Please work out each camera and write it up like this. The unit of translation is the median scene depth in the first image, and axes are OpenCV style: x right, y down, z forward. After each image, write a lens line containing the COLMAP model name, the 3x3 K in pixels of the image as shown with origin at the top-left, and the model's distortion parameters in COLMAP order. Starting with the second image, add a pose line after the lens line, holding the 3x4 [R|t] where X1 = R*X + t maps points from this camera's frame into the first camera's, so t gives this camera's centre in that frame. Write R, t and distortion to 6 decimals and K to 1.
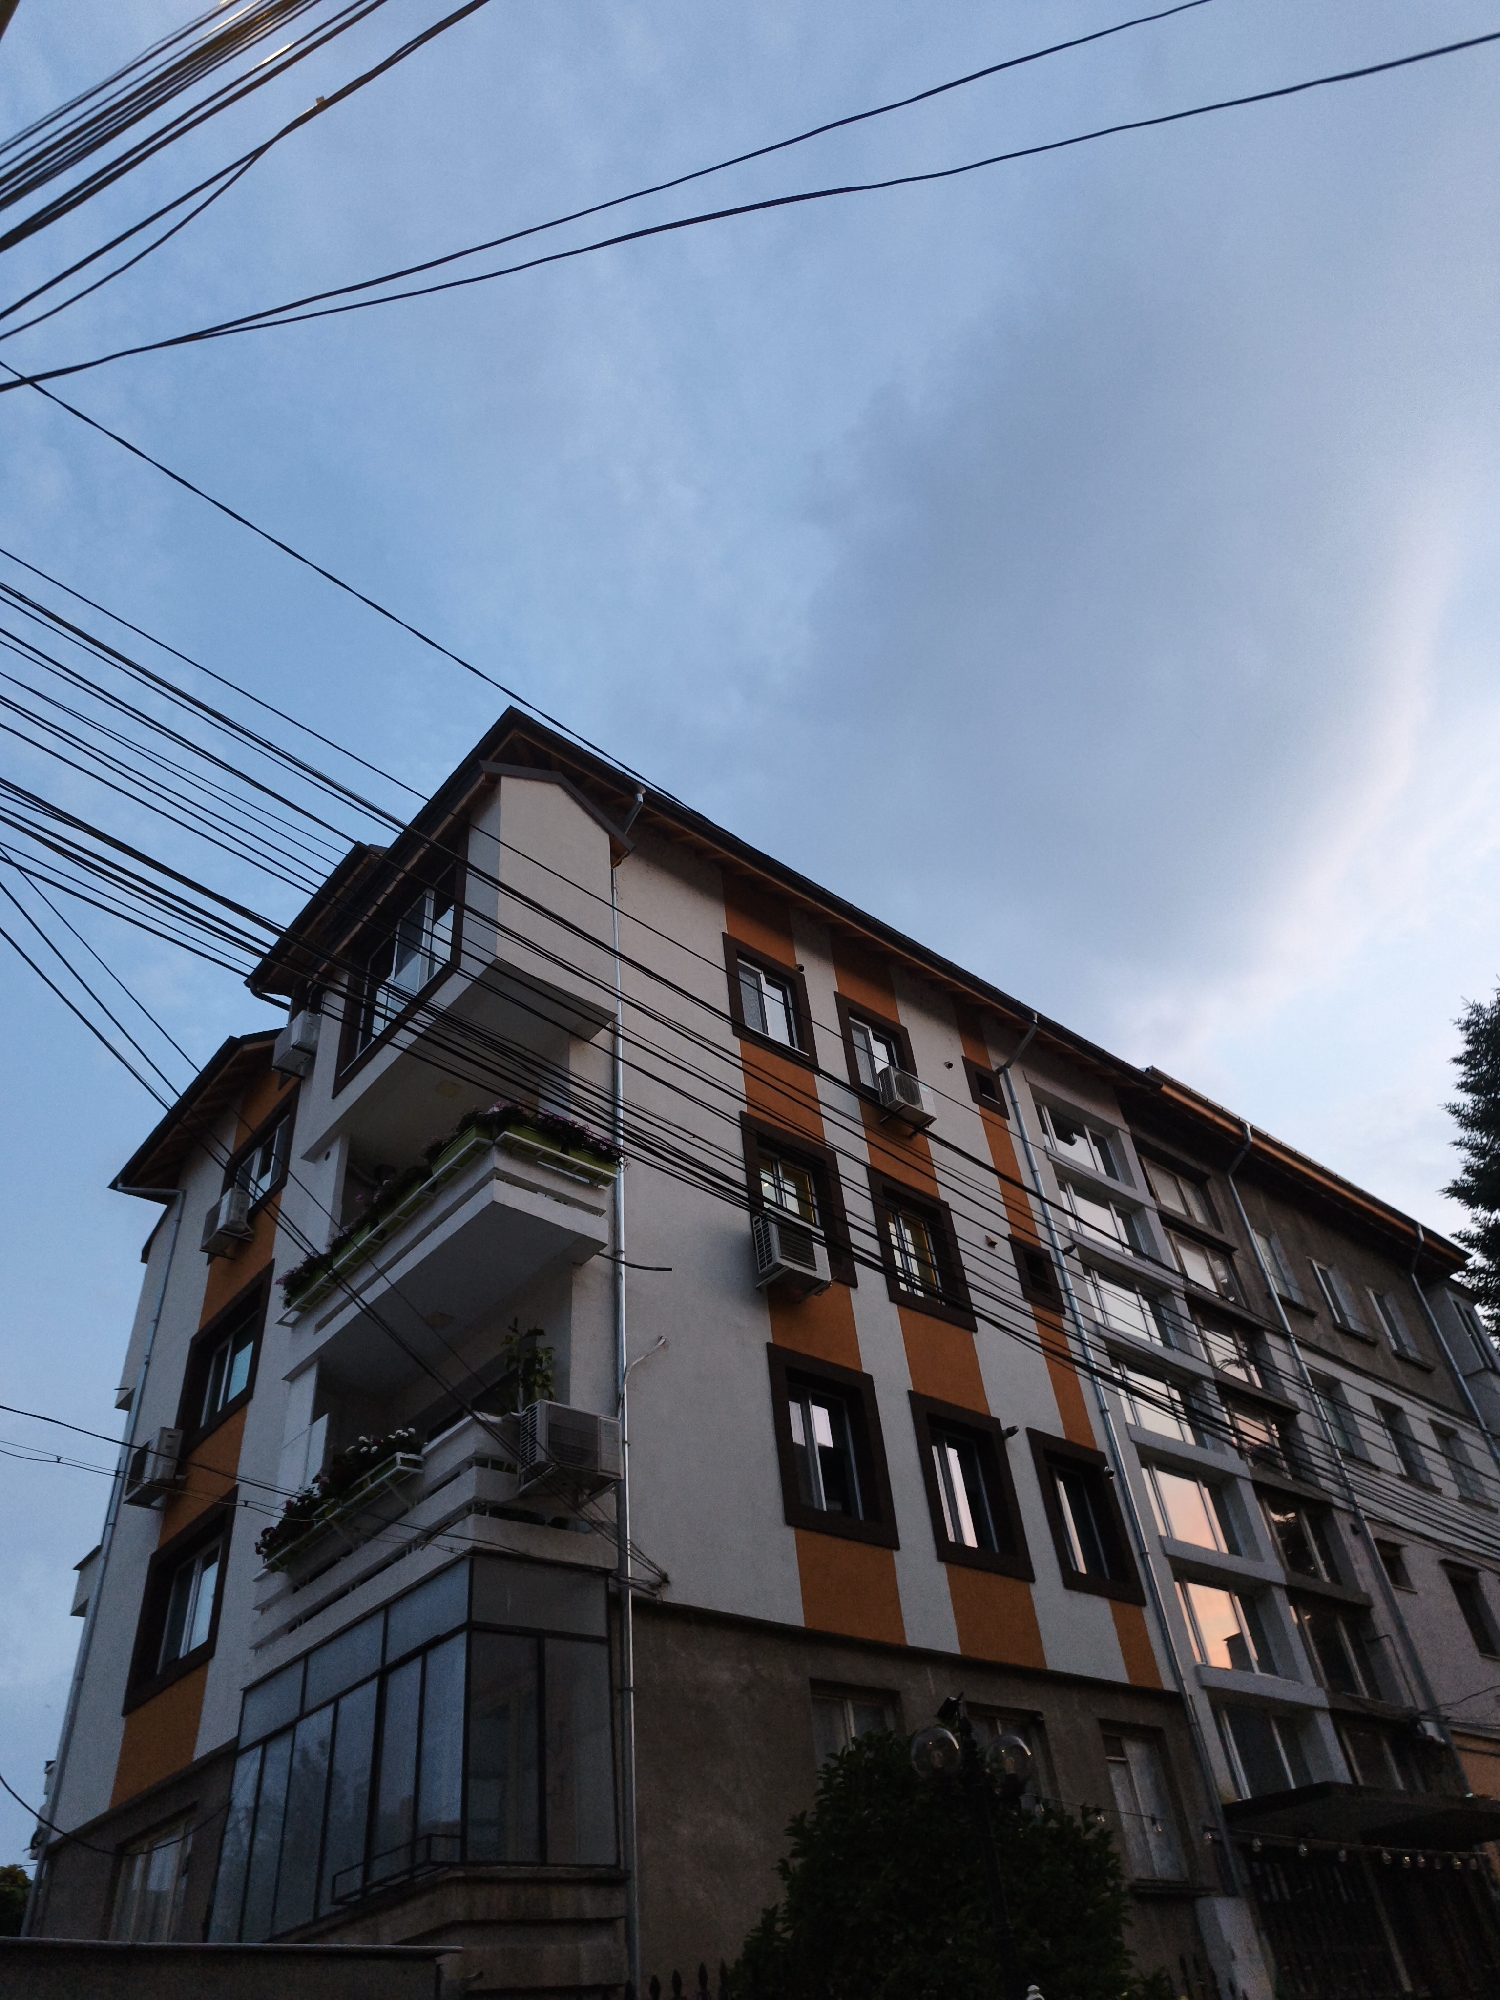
lens RADIAL K [[1345.8, 0, 750.0], [0, 1345.8, 1000.0], [0, 0, 1]] dist [0.000748, -0.004281]
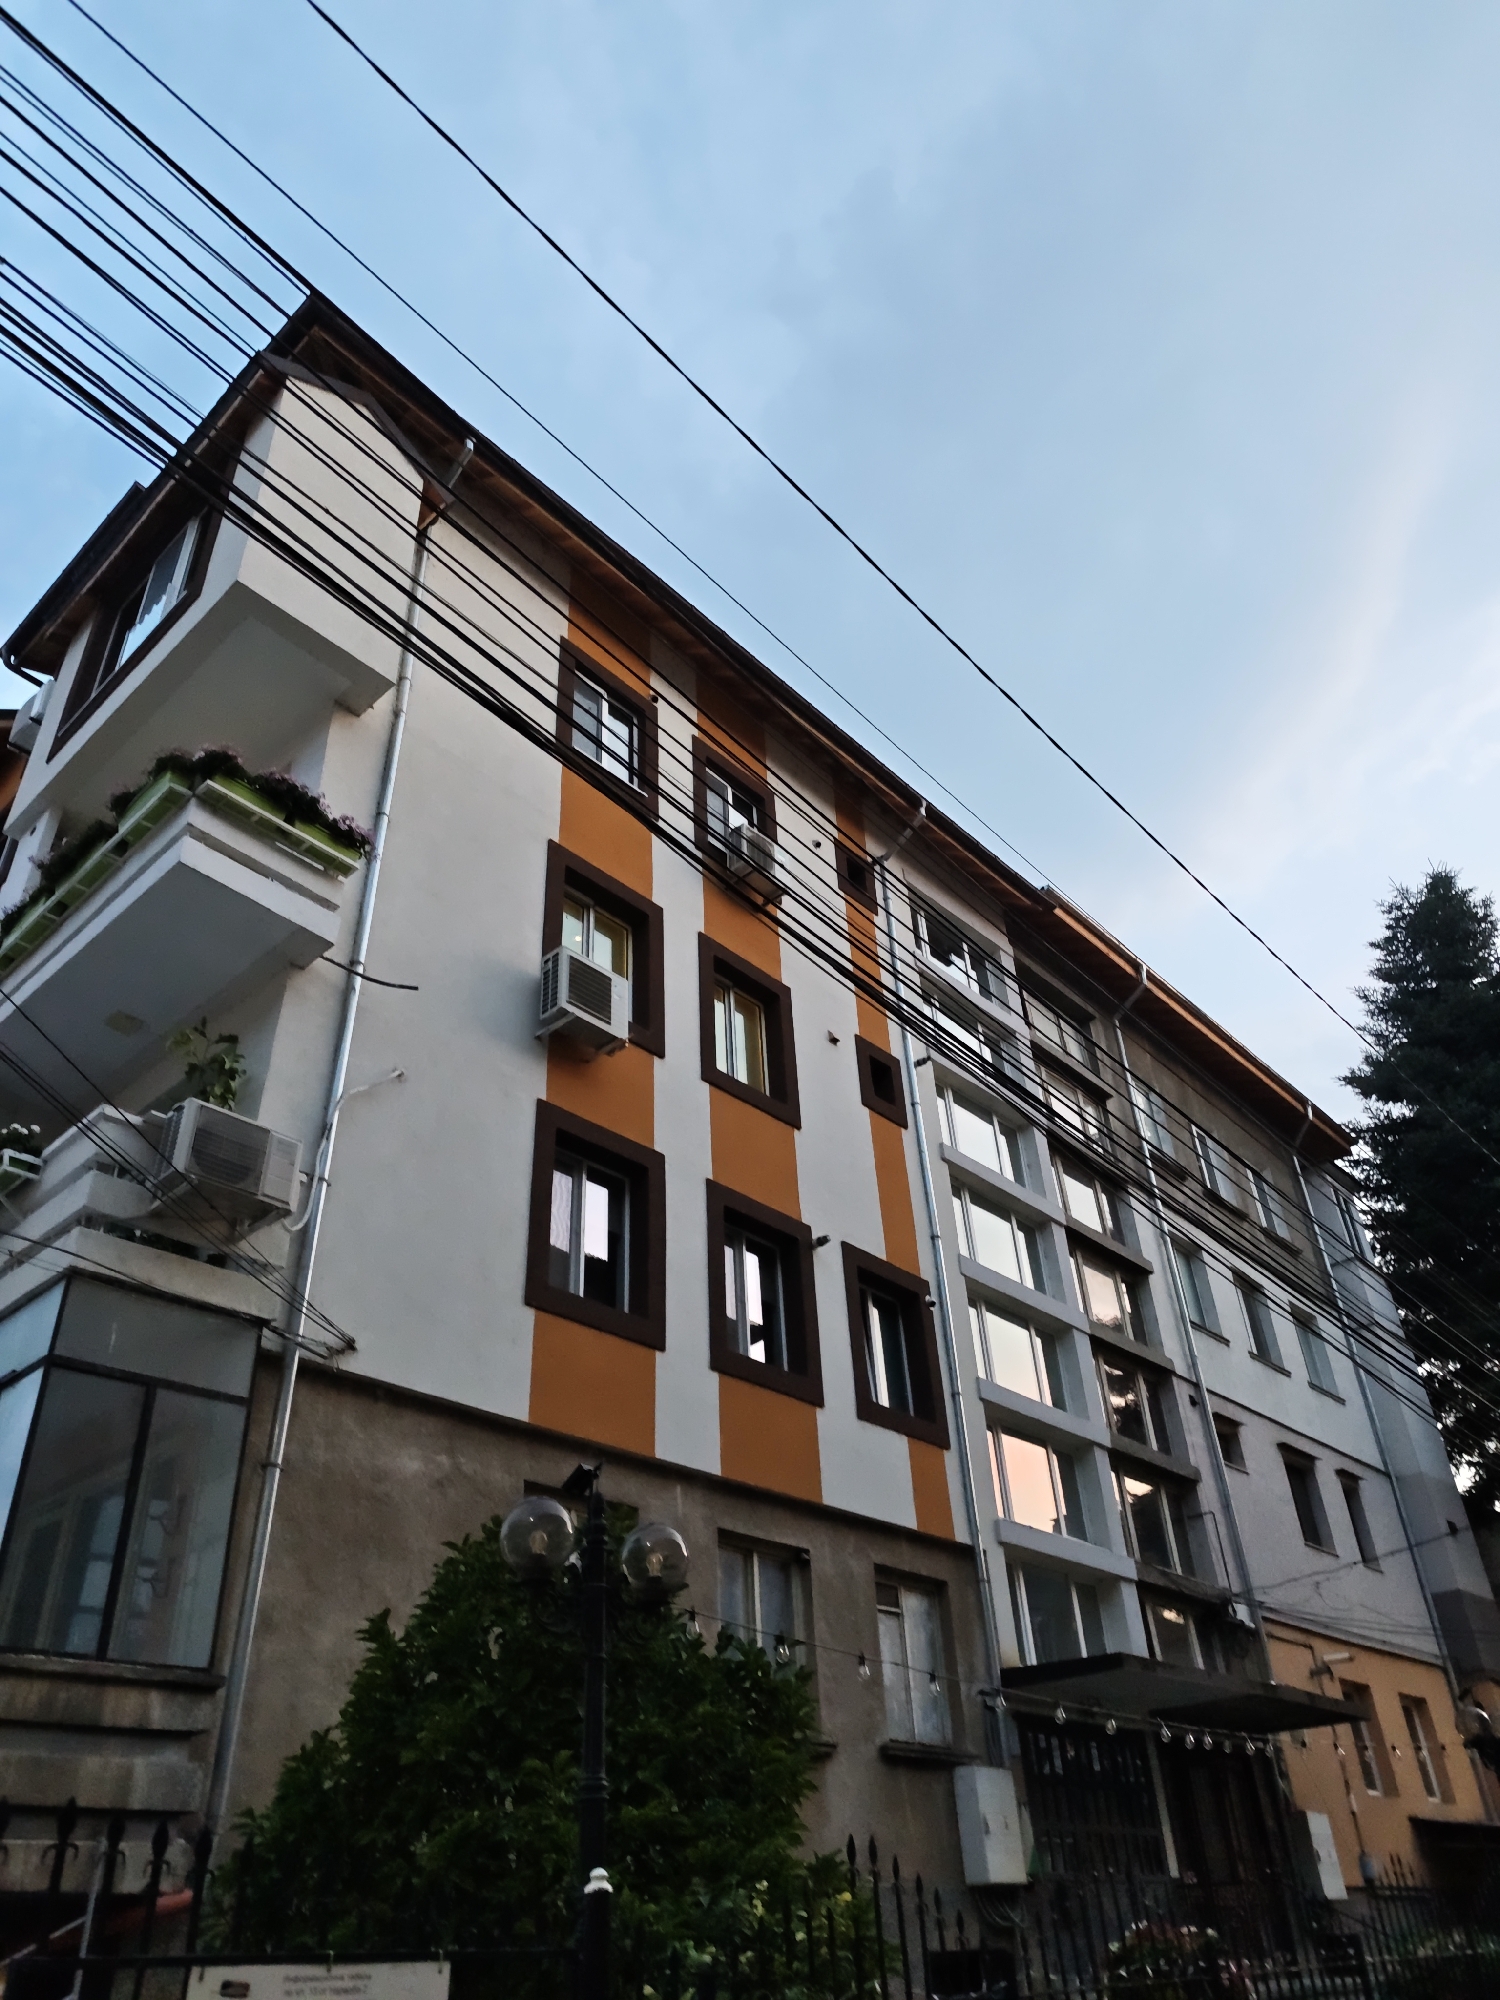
lens RADIAL K [[1371.7, 0, 750.0], [0, 1371.7, 1000.0], [0, 0, 1]] dist [0.021680, -0.045301]
pose [[0.991825, 0.109426, 0.065644, 0.074361], [-0.115080, 0.989305, 0.089623, 0.094431], [-0.055134, -0.096445, 0.993810, 0.142094]]
